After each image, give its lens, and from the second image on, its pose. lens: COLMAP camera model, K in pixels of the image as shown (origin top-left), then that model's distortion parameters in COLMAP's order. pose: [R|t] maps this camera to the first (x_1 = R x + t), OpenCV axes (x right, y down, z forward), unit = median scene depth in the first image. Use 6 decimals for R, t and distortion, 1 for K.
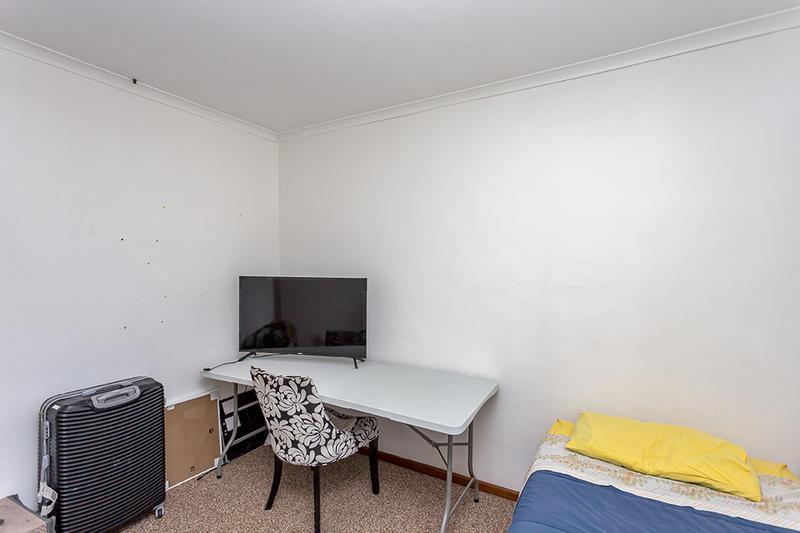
lens RADIAL K [[381.6, 0, 397.7], [0, 381.6, 256.1], [0, 0, 1]] dist [0.000551, 0.000271]
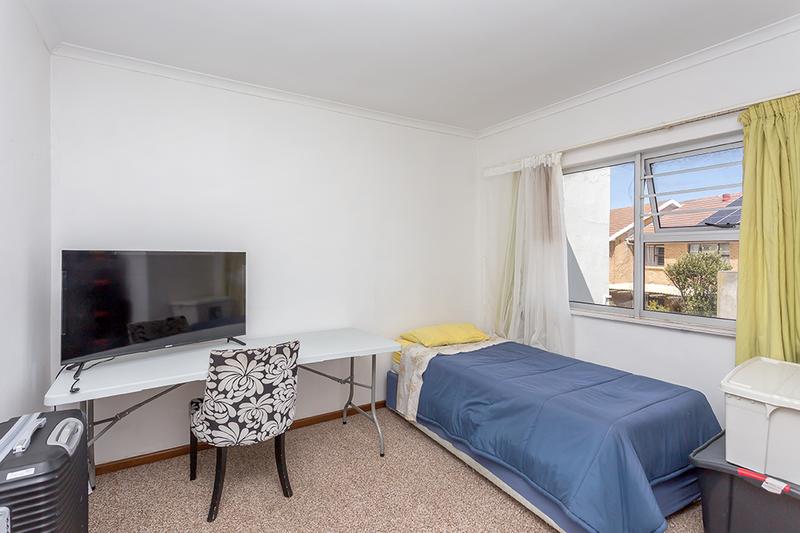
lens RADIAL K [[381.6, 0, 397.7], [0, 381.6, 256.1], [0, 0, 1]] dist [0.000551, 0.000271]
pose [[0.475633, -0.001463, 0.879642, -0.967416], [-0.001881, 0.999995, 0.002680, 0.082165], [-0.879642, -0.002930, 0.475628, 0.258292]]
